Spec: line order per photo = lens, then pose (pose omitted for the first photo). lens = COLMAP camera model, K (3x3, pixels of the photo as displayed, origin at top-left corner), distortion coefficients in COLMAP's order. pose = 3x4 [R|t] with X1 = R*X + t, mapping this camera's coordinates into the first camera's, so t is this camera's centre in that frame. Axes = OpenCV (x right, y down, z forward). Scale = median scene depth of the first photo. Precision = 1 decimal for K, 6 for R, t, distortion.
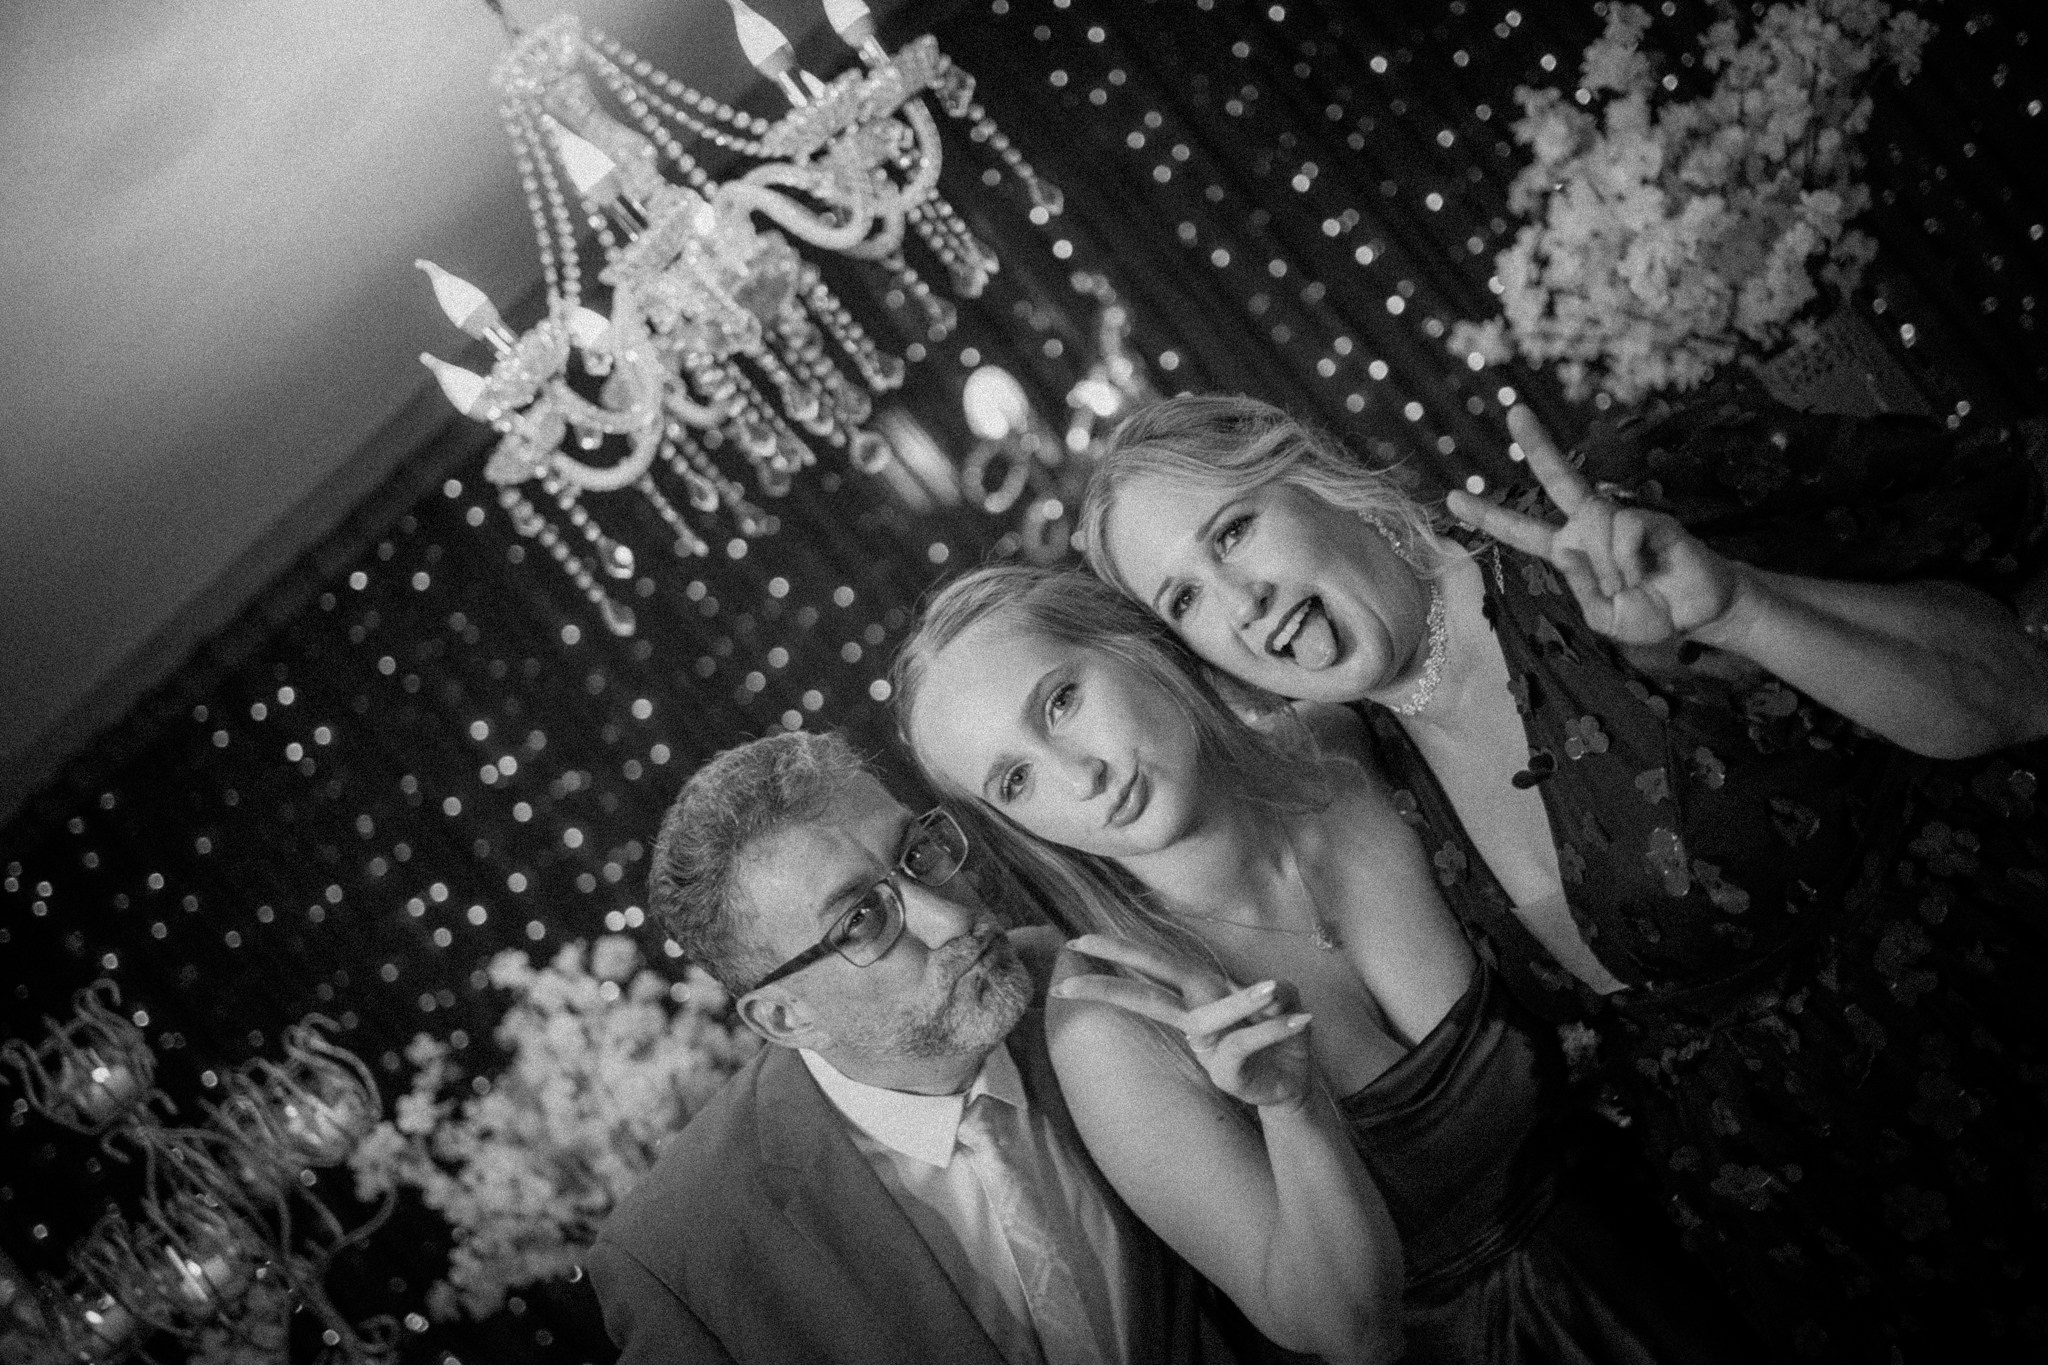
lens RADIAL K [[2111.5, 0, 1015.3], [0, 2111.5, 676.8], [0, 0, 1]] dist [-0.032556, 0.185358]
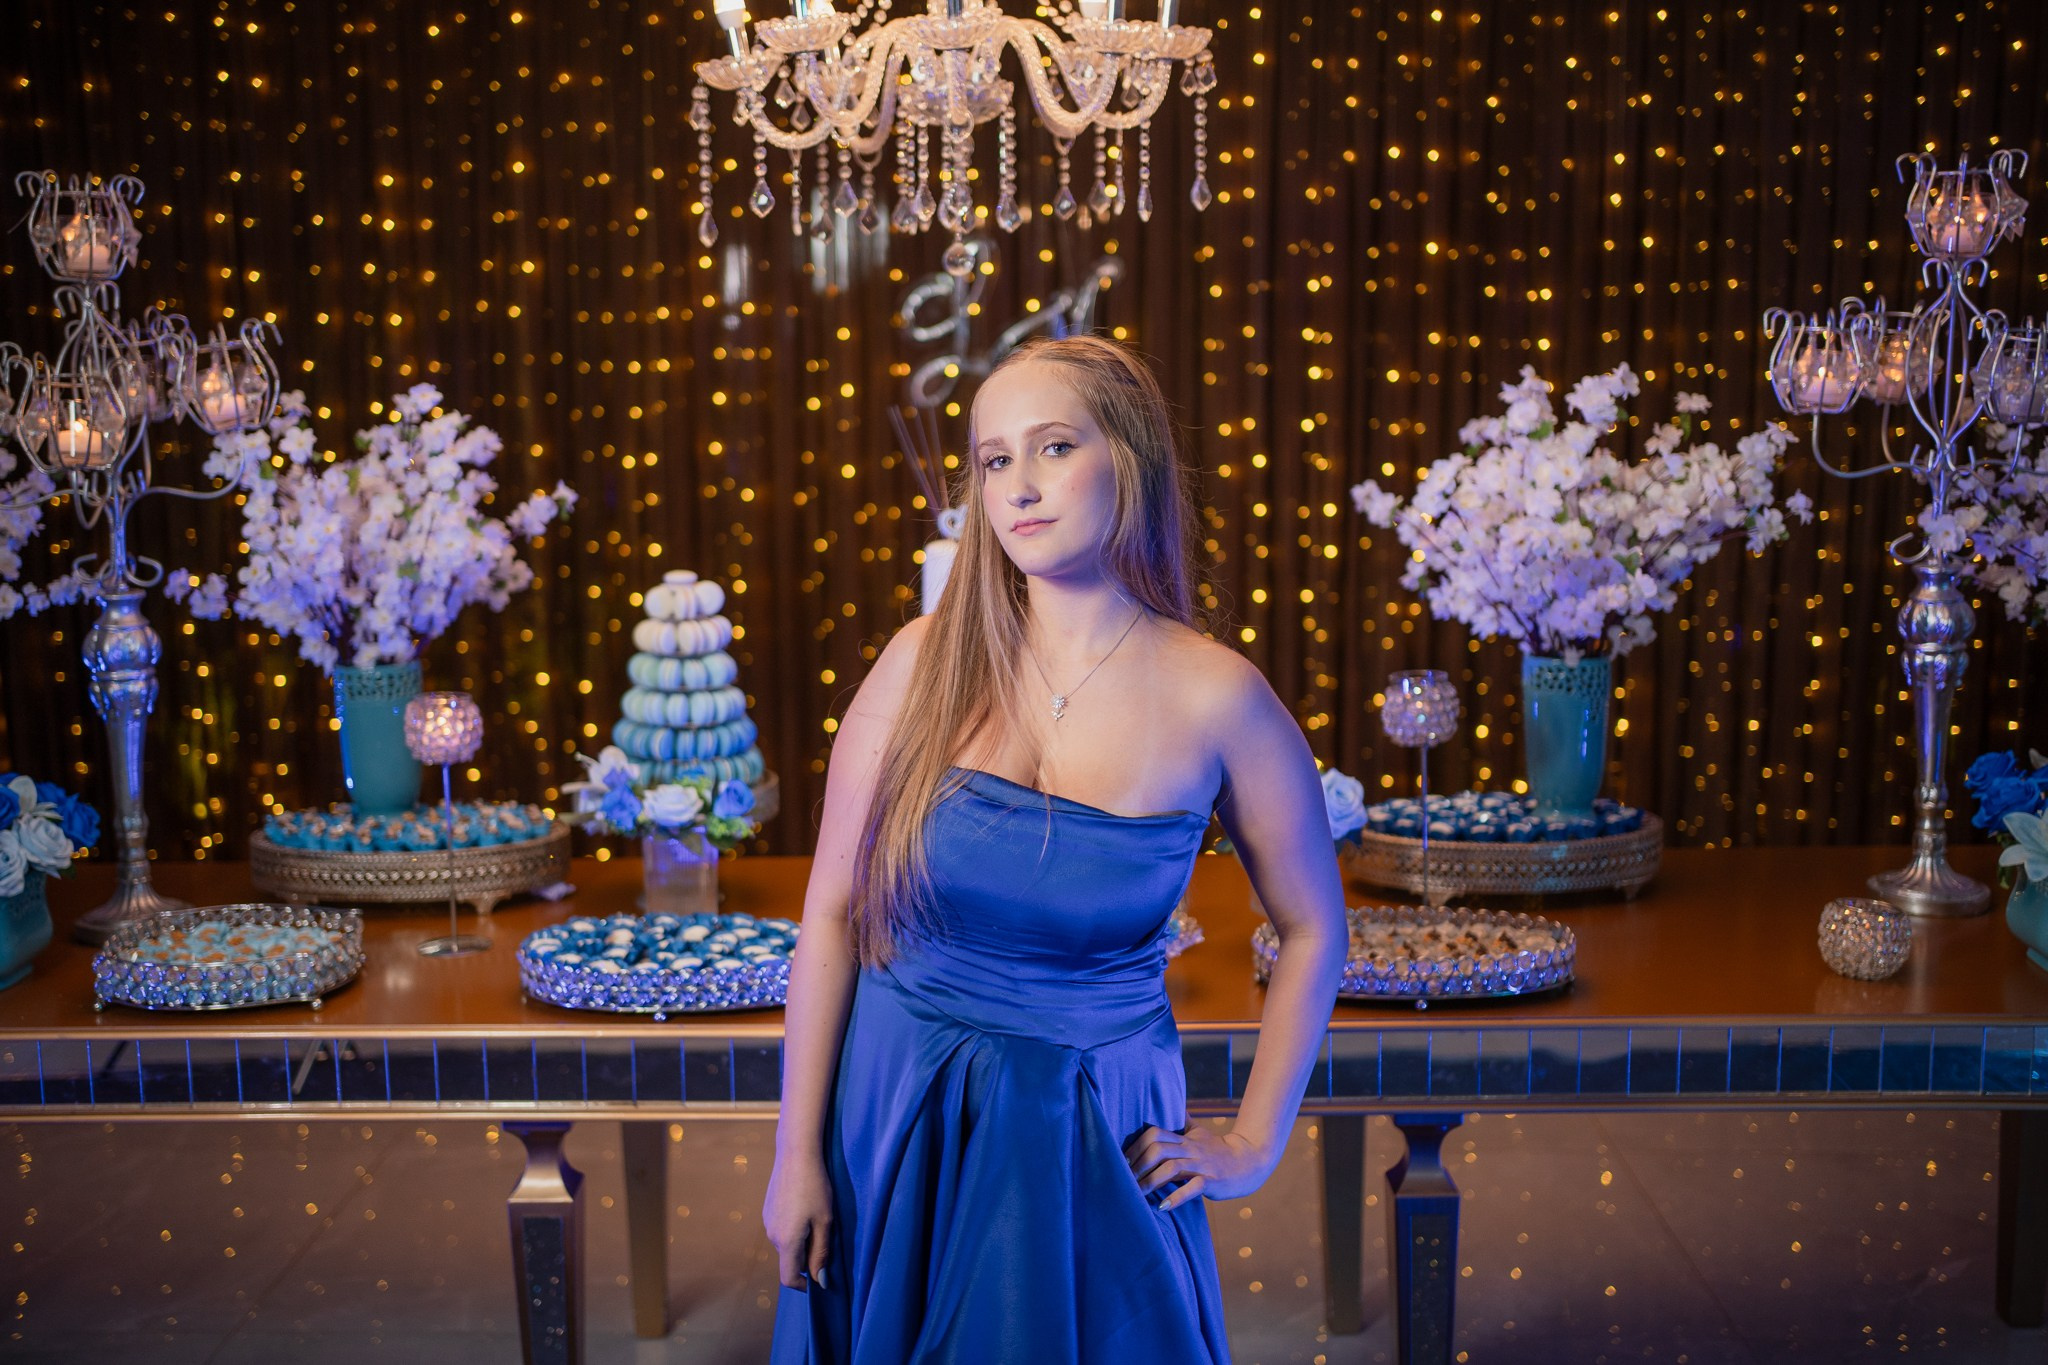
lens RADIAL K [[2192.5, 0, 997.5], [0, 2192.5, 684.9], [0, 0, 1]] dist [-0.031811, 0.171659]
pose [[0.769568, 0.617330, 0.163306, -0.103011], [-0.625519, 0.780207, -0.001625, 0.071681], [-0.128416, -0.100901, 0.986574, -0.273322]]
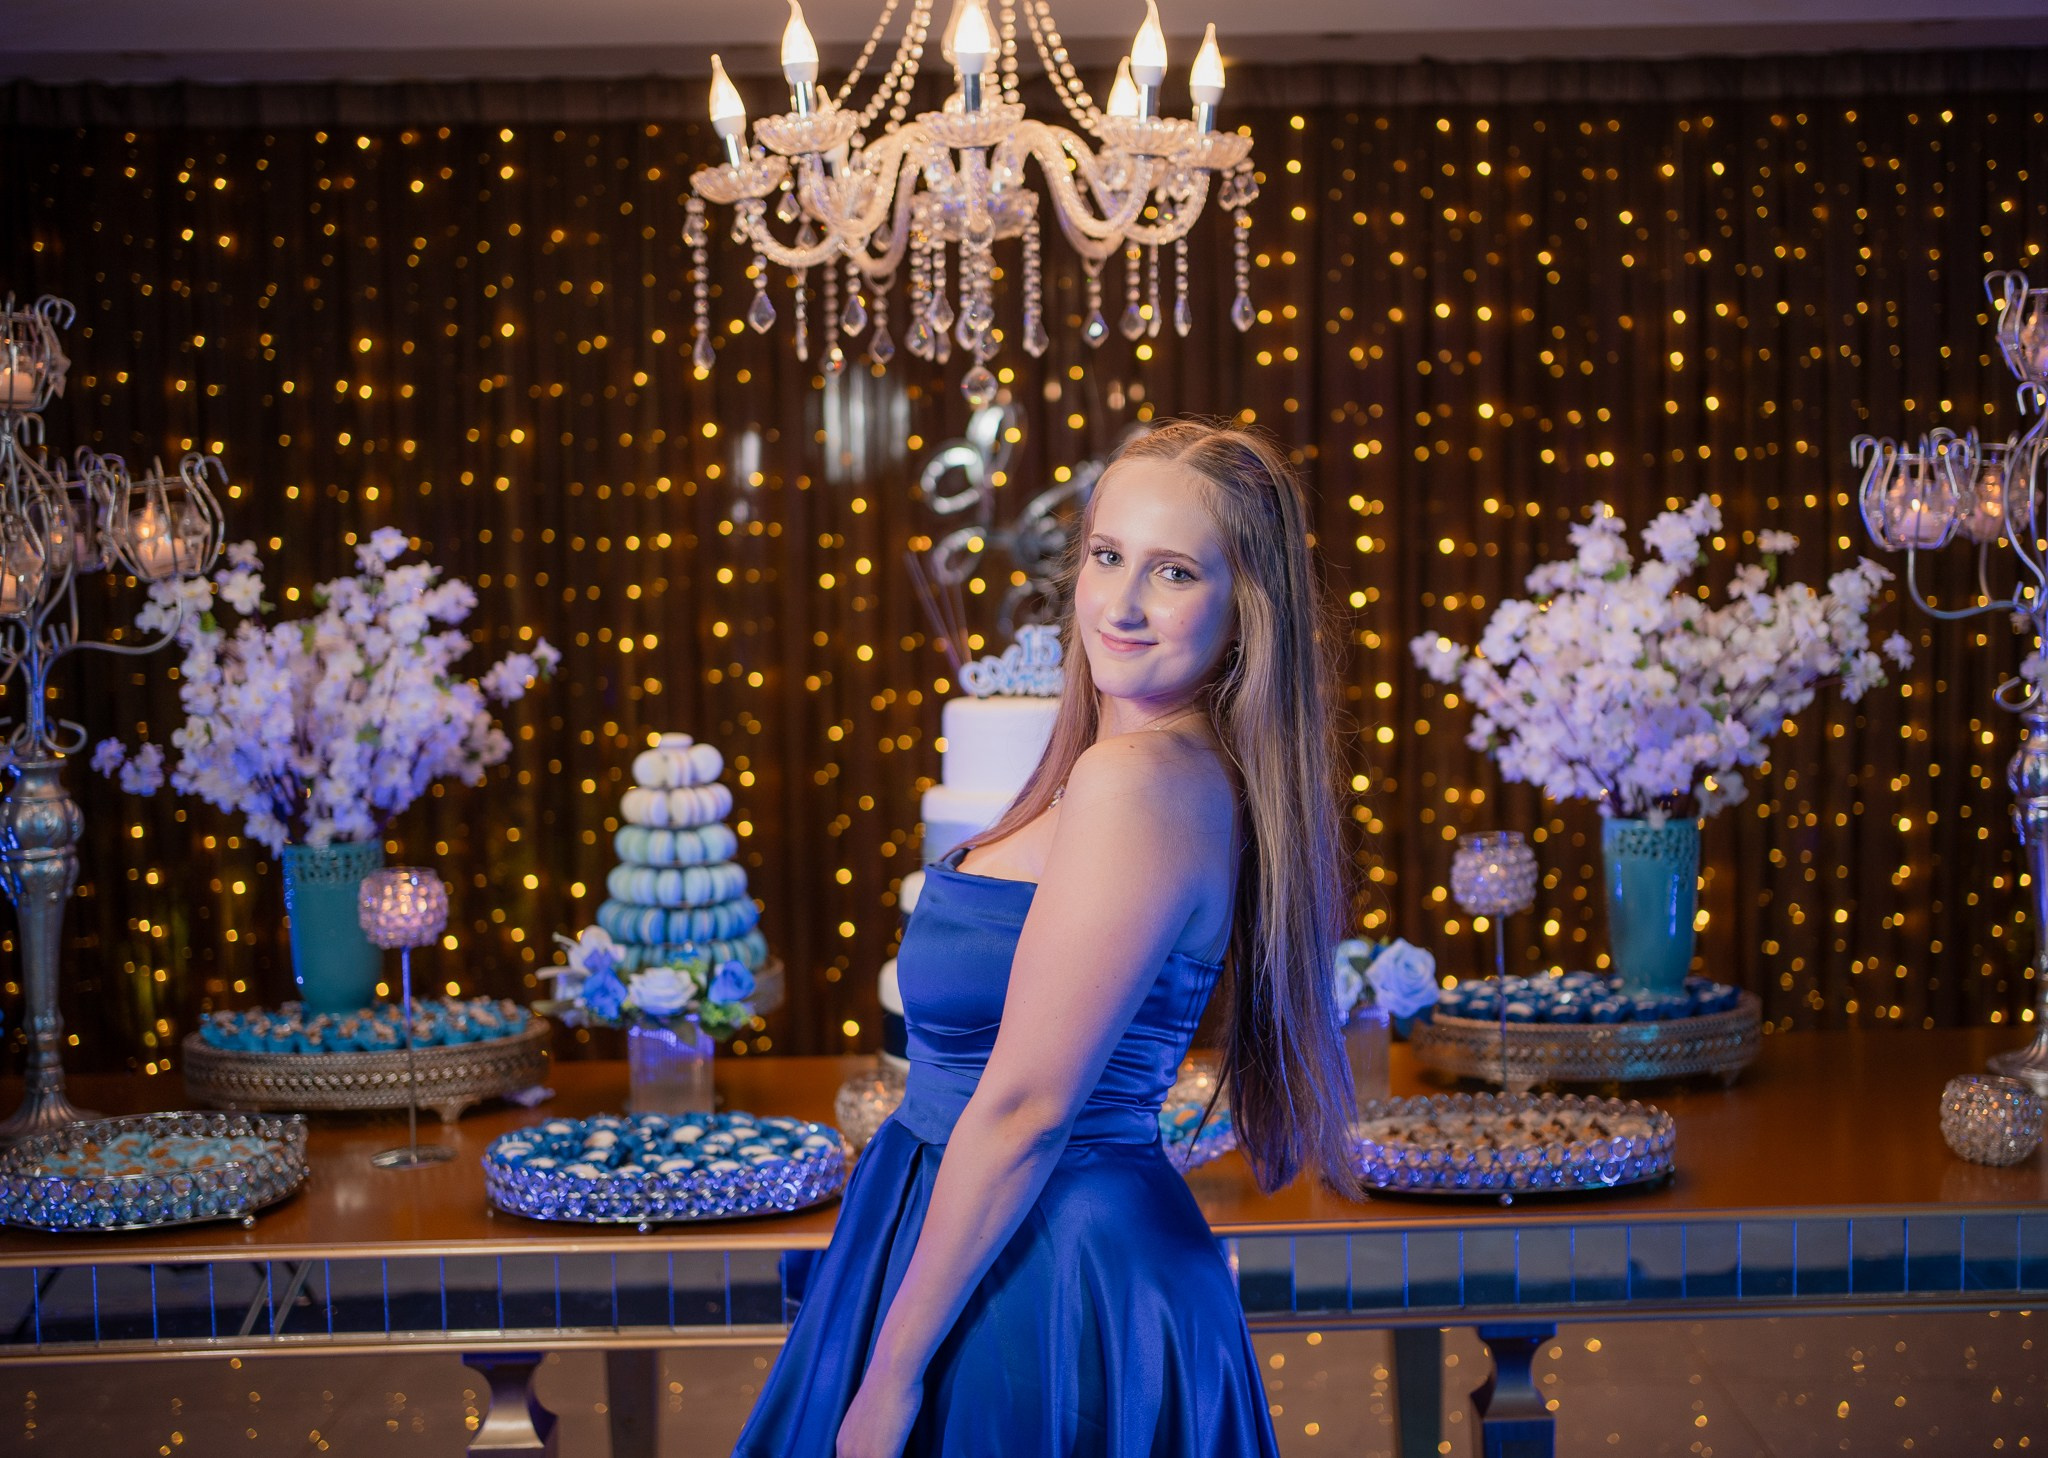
lens RADIAL K [[2317.7, 0, 1112.2], [0, 2317.7, 723.7], [0, 0, 1]] dist [-0.029091, 0.162121]
pose [[0.770726, 0.621395, 0.140891, -0.073547], [-0.615523, 0.783258, -0.087394, 0.094721], [-0.164660, -0.019365, 0.986160, -0.218271]]
